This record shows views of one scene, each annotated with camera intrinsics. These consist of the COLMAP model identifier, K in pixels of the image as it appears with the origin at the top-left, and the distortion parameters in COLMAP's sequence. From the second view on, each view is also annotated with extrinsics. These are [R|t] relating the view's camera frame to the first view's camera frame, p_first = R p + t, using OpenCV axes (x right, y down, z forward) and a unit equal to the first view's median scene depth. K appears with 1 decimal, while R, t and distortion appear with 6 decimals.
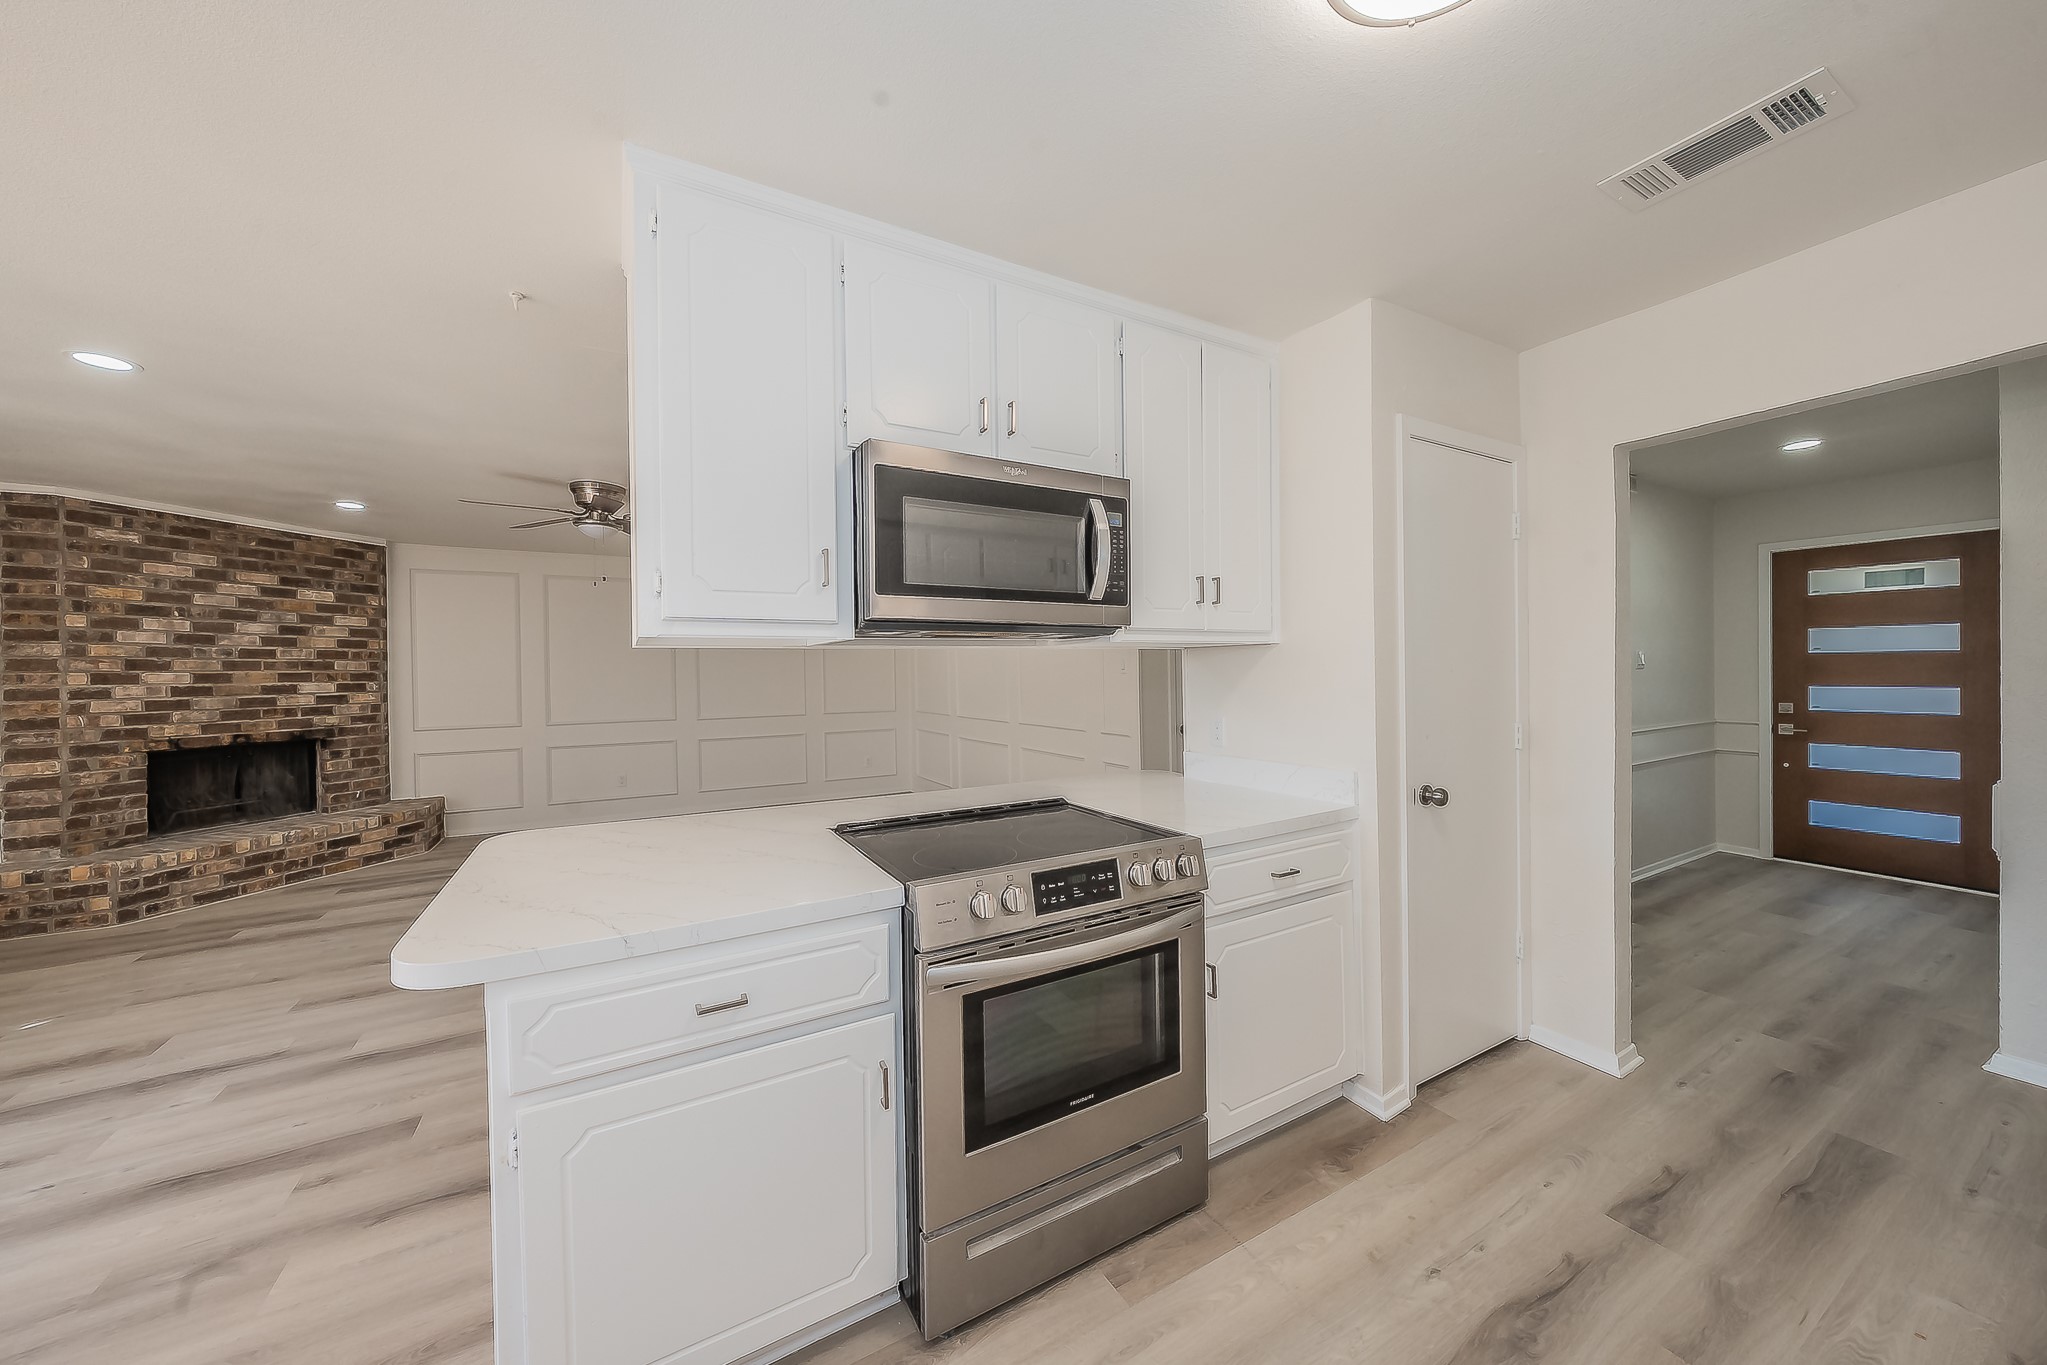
lens RADIAL K [[704.3, 0, 1029.0], [0, 704.3, 673.6], [0, 0, 1]] dist [0.000717, 0.000045]
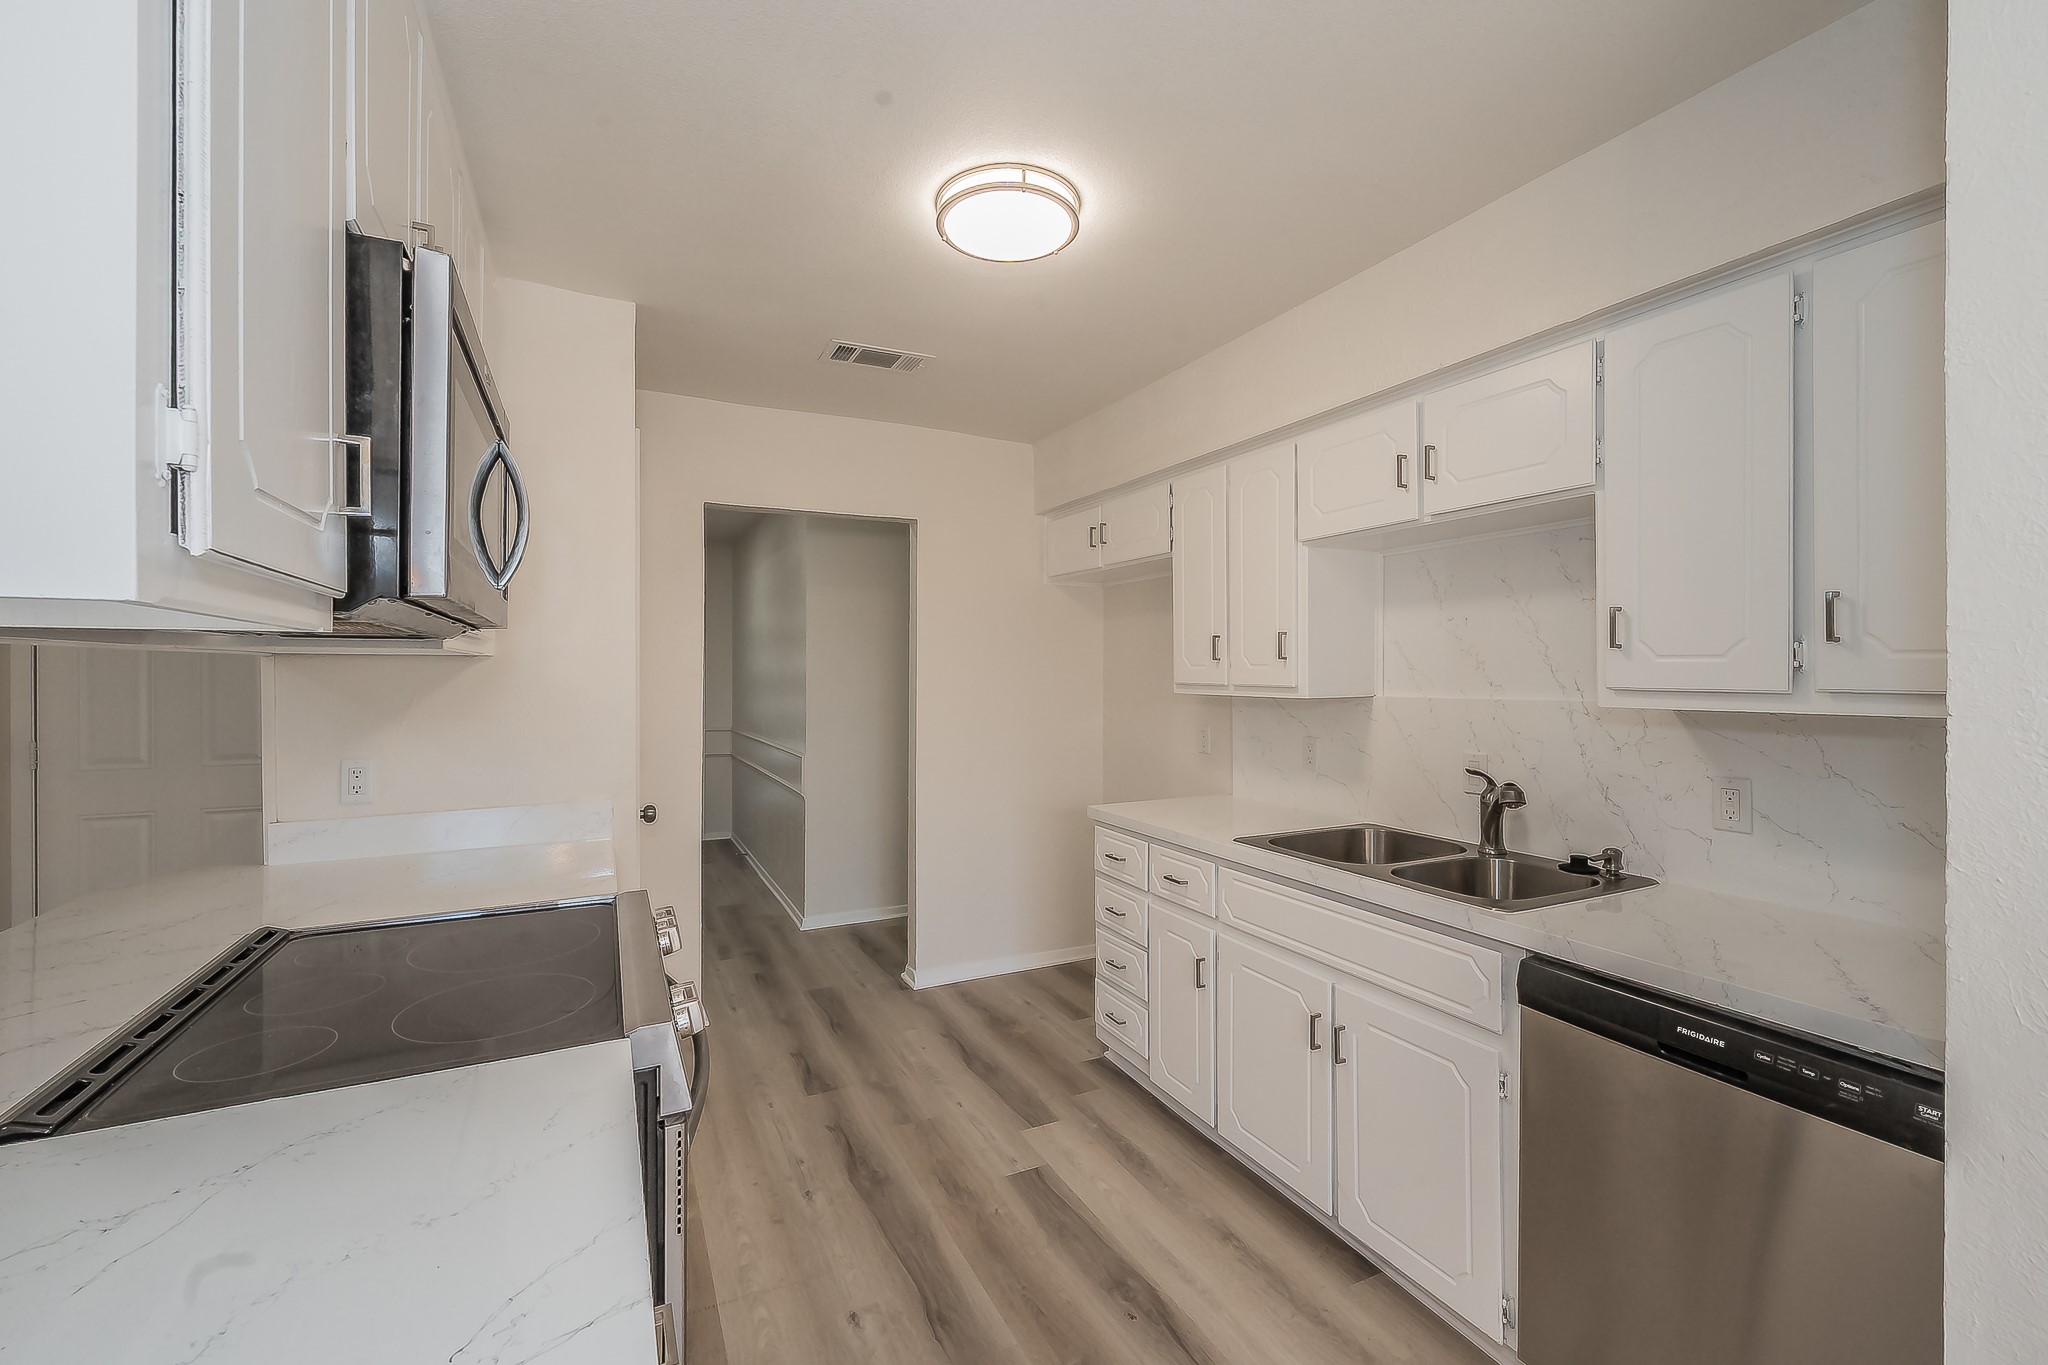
lens RADIAL K [[832.6, 0, 1014.9], [0, 832.6, 681.4], [0, 0, 1]] dist [-0.004424, -0.000113]
pose [[0.064067, 0.004090, 0.997937, -0.795436], [0.002845, 0.999987, -0.004281, -0.015758], [-0.997942, 0.003113, 0.064054, 0.539566]]
